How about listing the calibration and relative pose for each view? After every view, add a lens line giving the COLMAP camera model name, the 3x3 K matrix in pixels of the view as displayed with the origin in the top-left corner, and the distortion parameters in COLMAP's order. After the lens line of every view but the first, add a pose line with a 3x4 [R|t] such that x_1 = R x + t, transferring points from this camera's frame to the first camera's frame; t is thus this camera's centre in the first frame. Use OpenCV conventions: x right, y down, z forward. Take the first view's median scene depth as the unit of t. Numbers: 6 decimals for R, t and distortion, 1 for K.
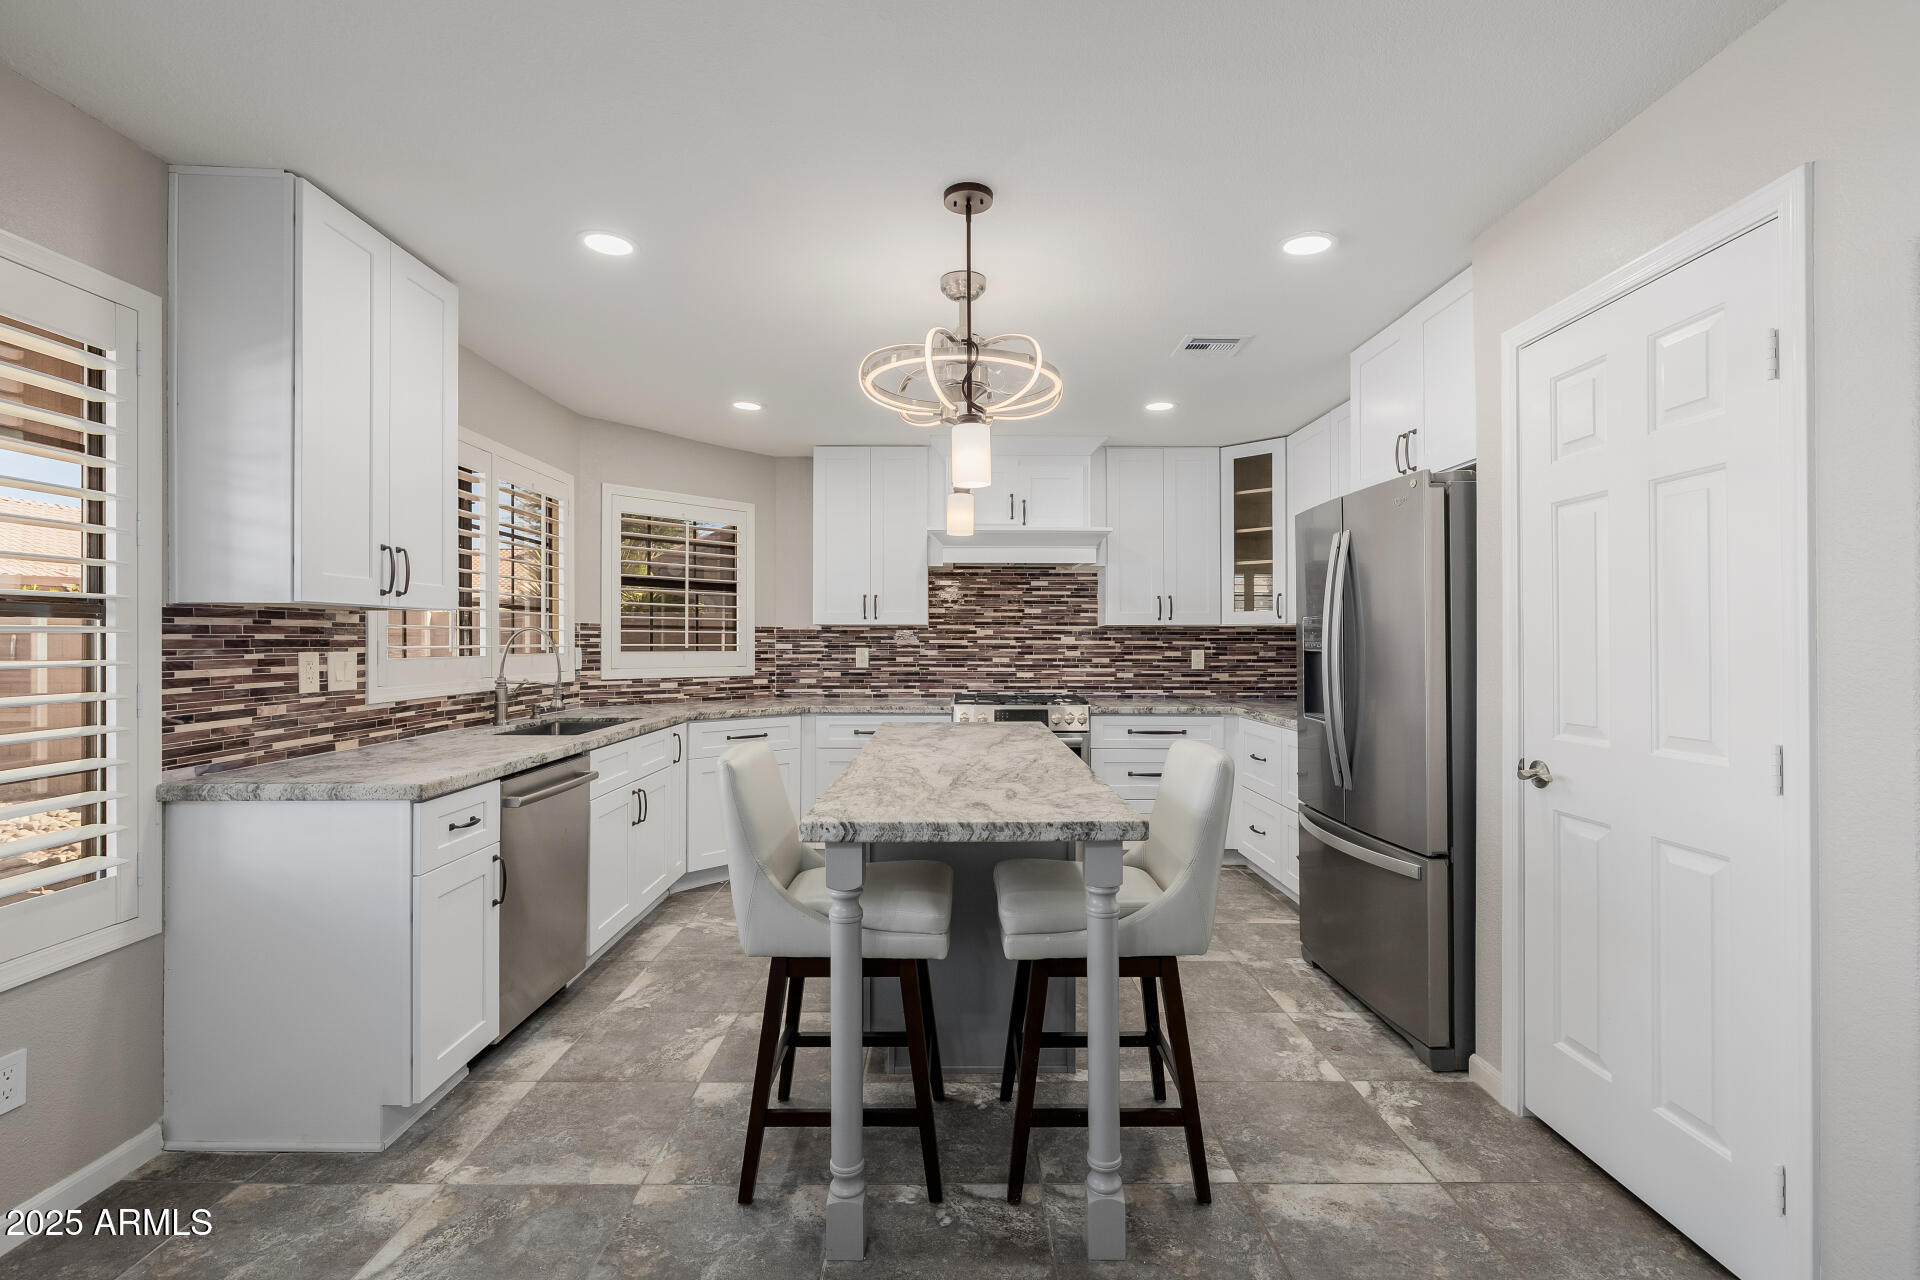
lens RADIAL K [[850.0, 0, 974.7], [0, 850.0, 642.3], [0, 0, 1]] dist [-0.002590, 0.000140]
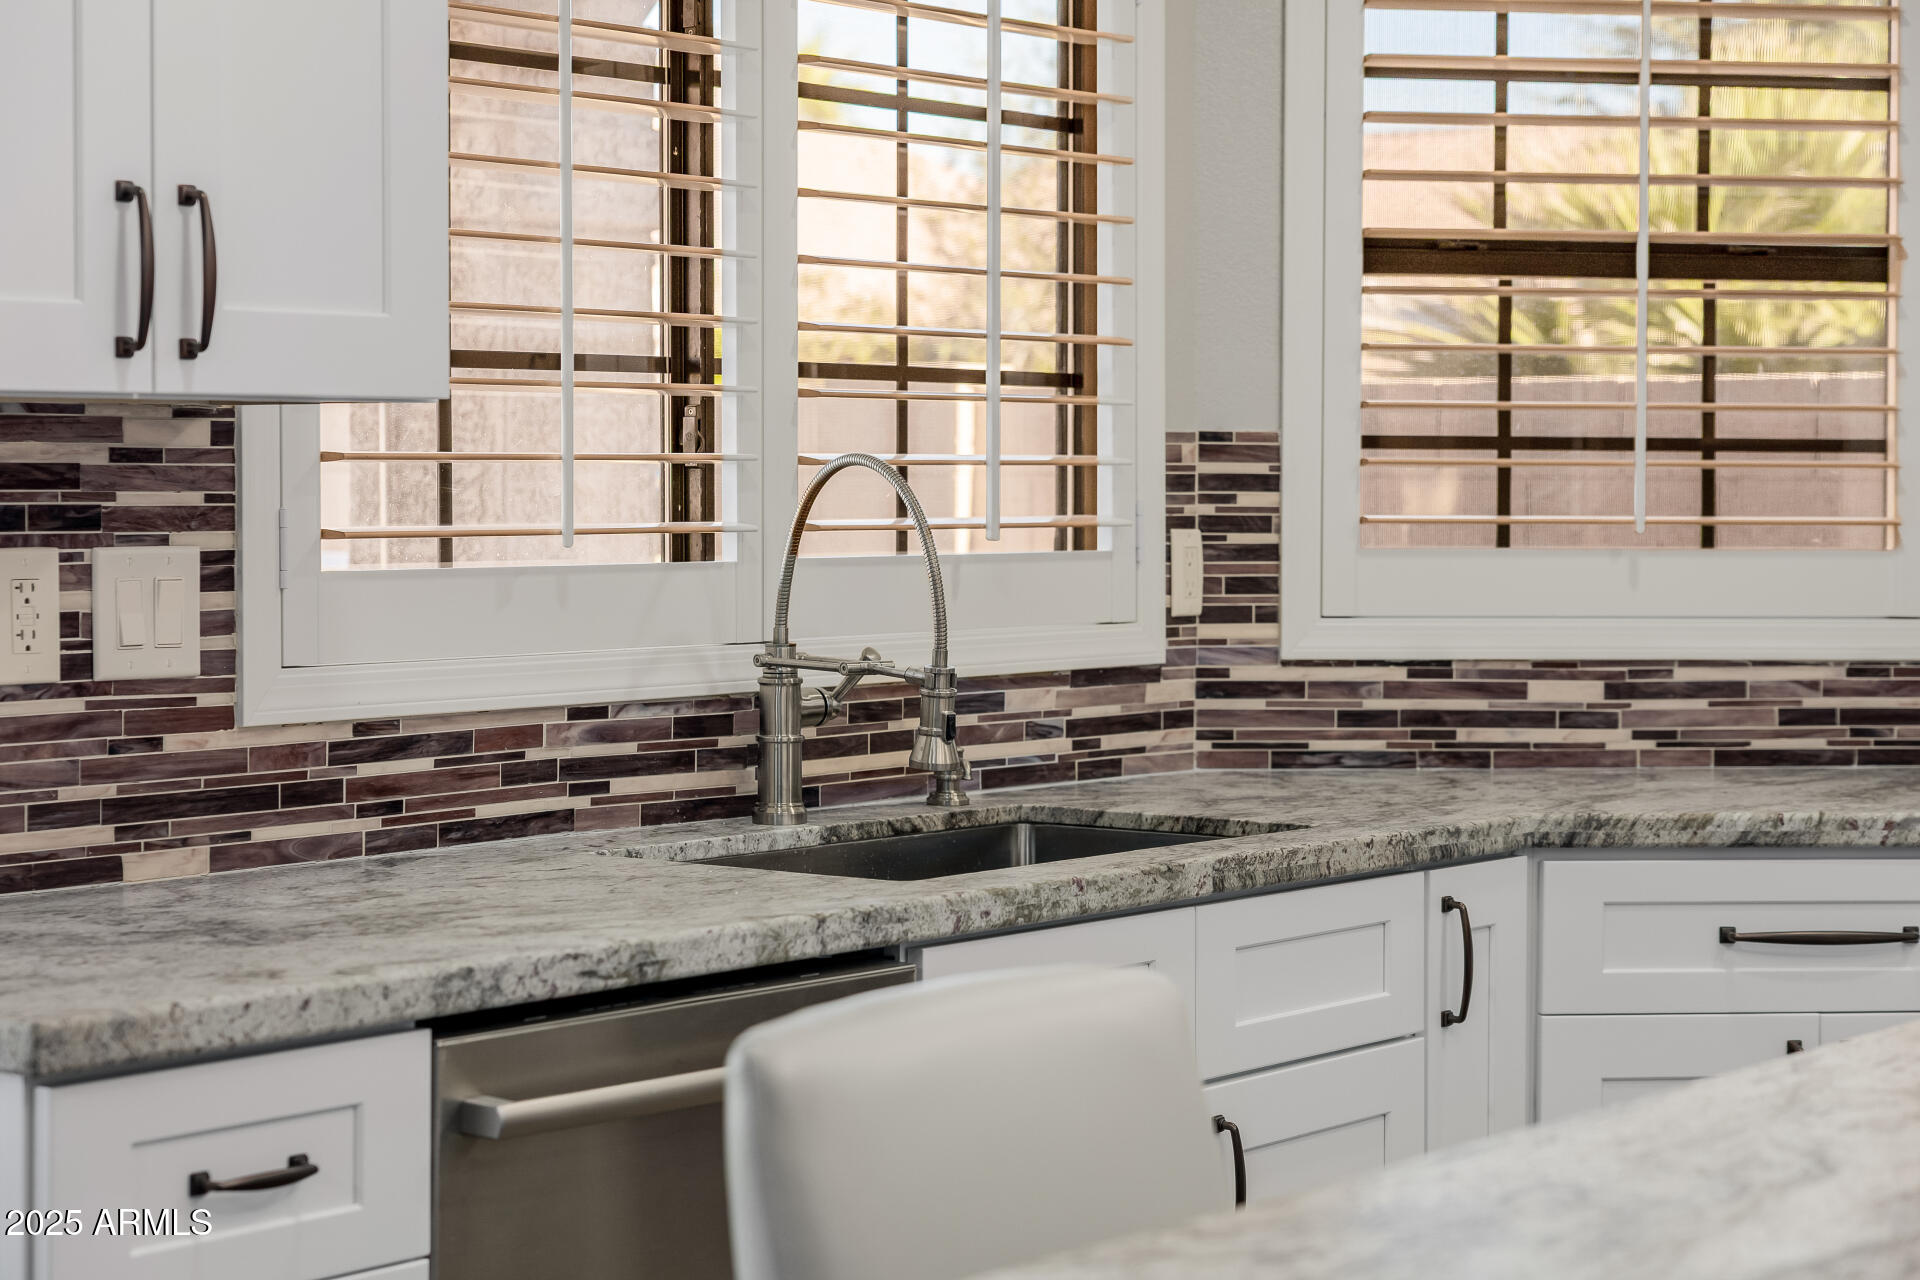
lens RADIAL K [[3744.9, 0, 961.7], [0, 3744.9, 571.2], [0, 0, 1]] dist [0.057831, 0.000000]
pose [[0.781962, 0.016907, -0.623097, 0.228431], [-0.003235, 0.999729, 0.023067, -0.009033], [0.623318, -0.016022, 0.781804, 0.123960]]
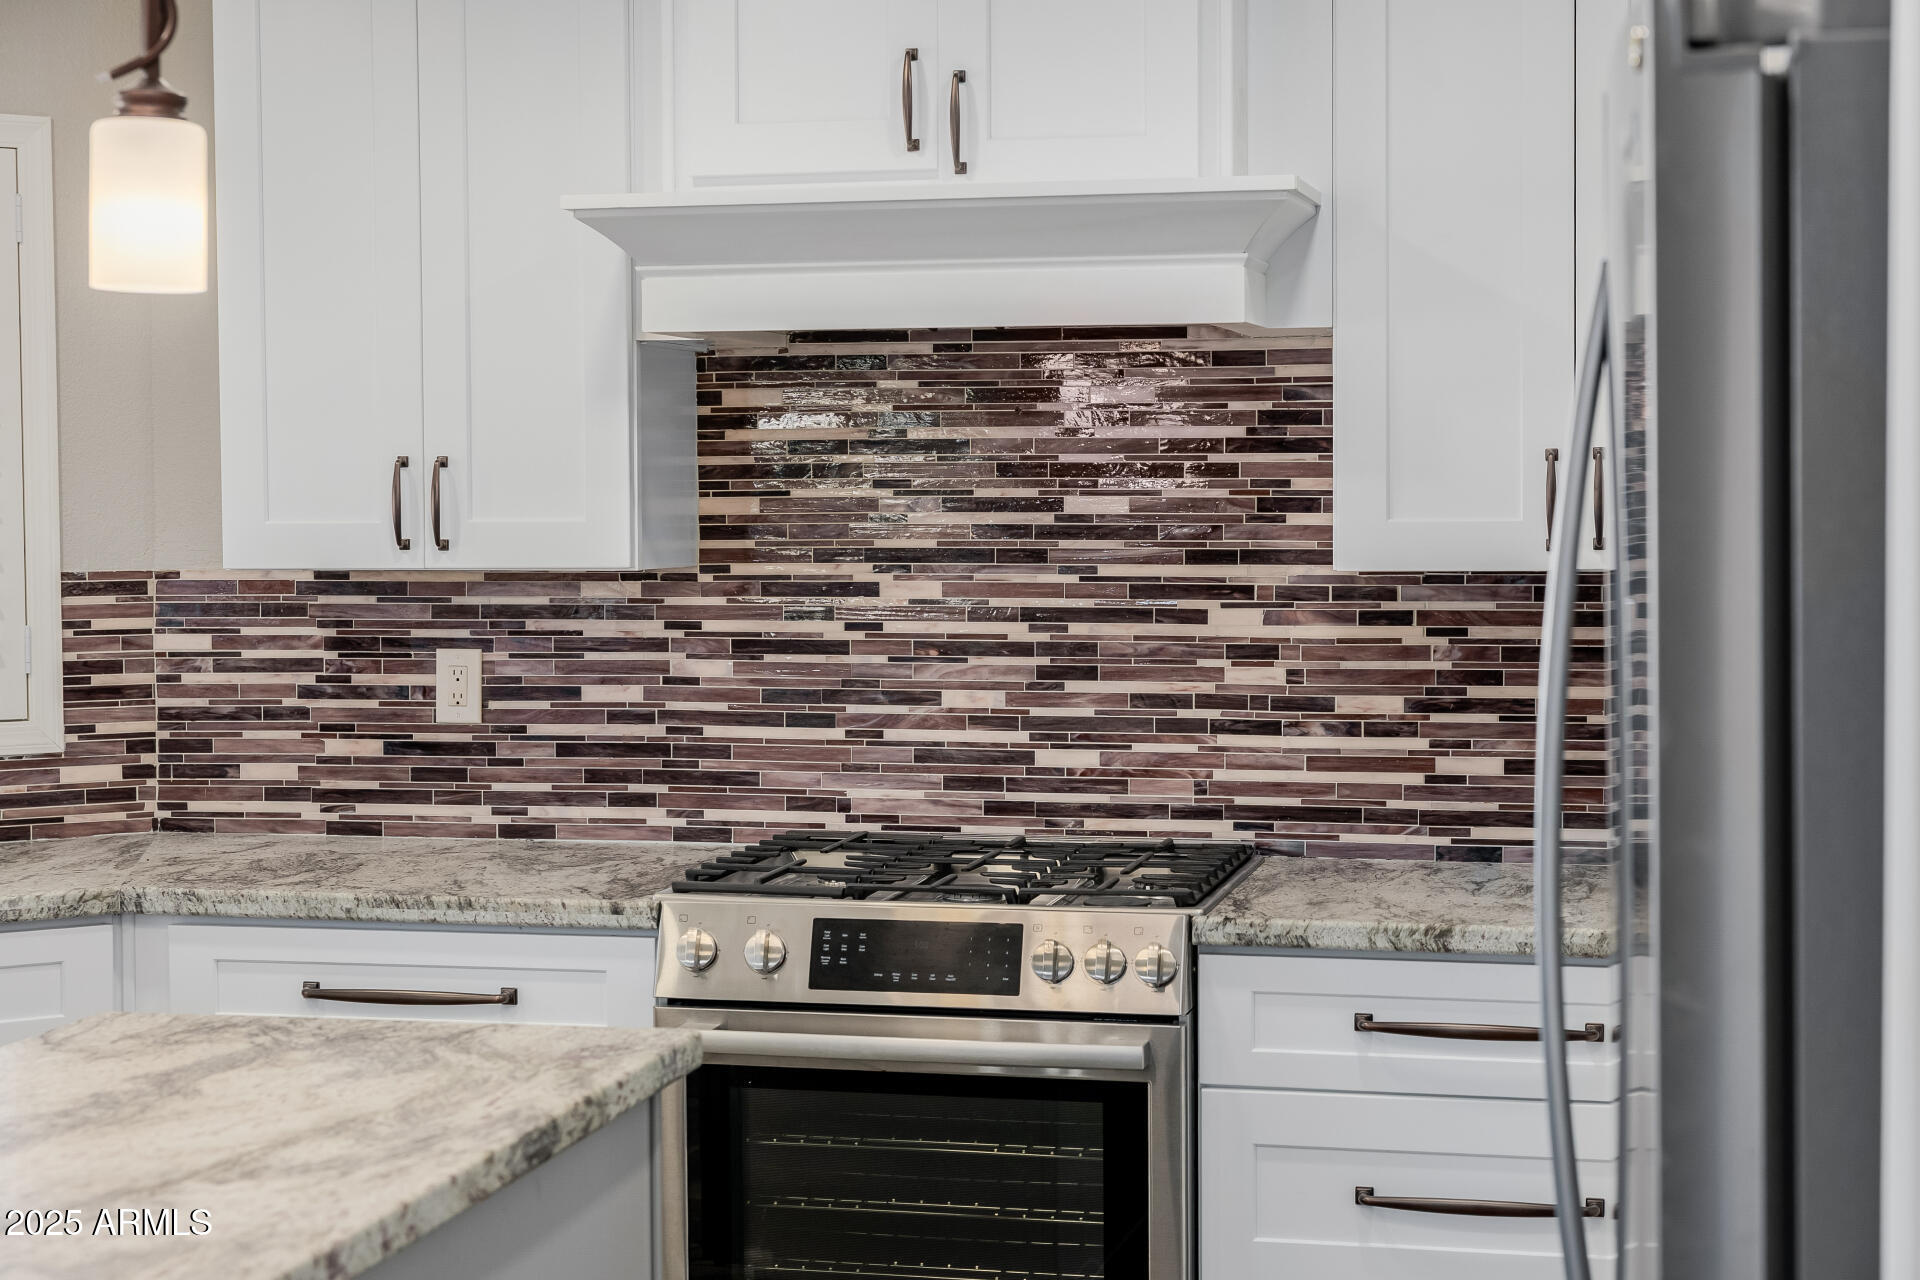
lens RADIAL K [[2994.3, 0, 952.4], [0, 2994.3, 637.2], [0, 0, 1]] dist [0.030647, 0.000000]
pose [[0.971061, 0.004541, -0.238789, 0.396201], [0.006479, 0.998950, 0.045347, -0.063666], [0.238745, -0.045582, 0.970012, 0.218905]]
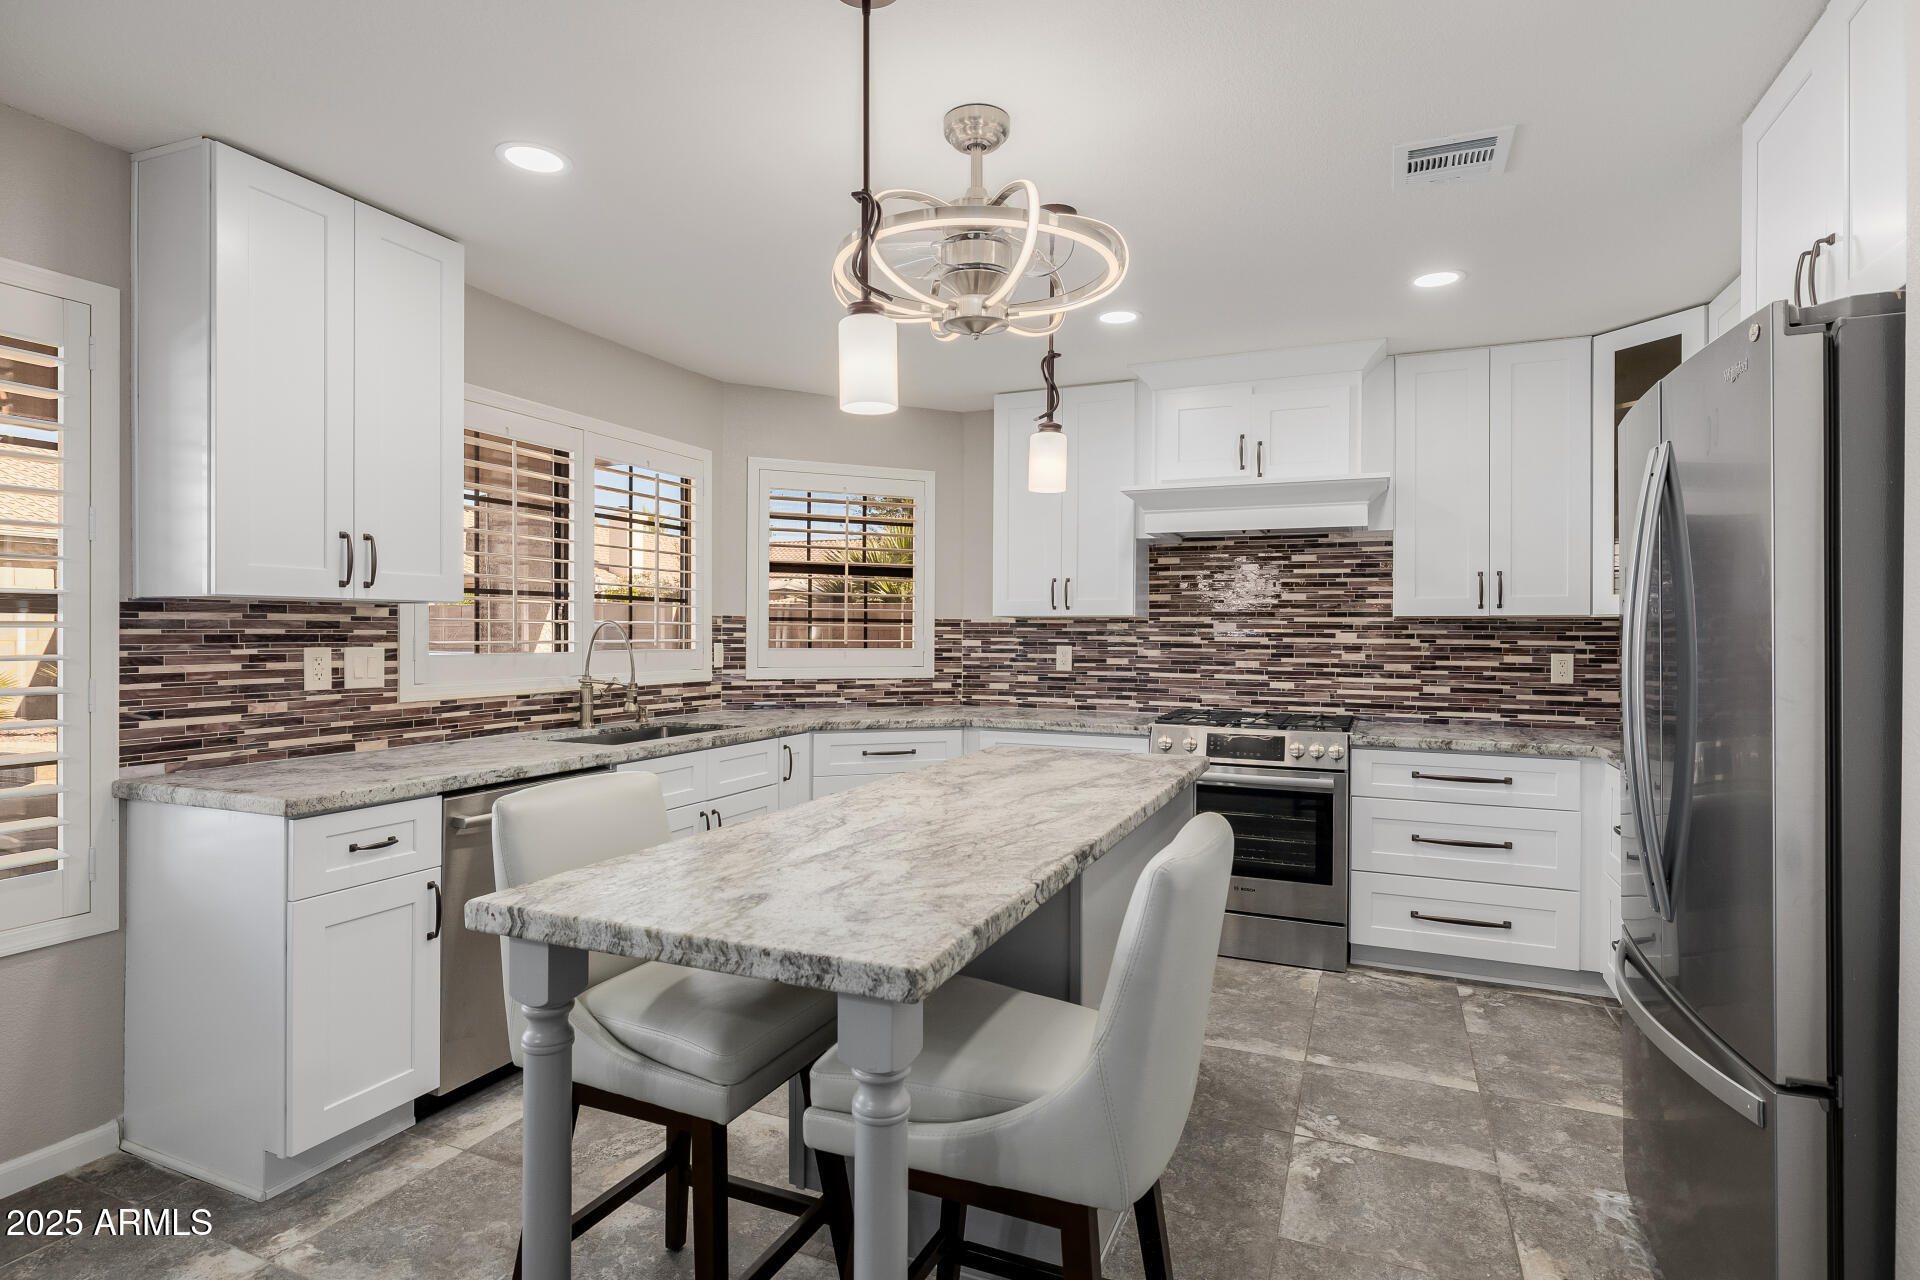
lens RADIAL K [[984.2, 0, 954.8], [0, 984.2, 637.1], [0, 0, 1]] dist [-0.001474, 0.001988]
pose [[0.913017, 0.005826, -0.407879, 0.242922], [-0.005441, 0.999983, 0.002104, -0.004812], [0.407885, 0.000298, 0.913033, 0.208491]]
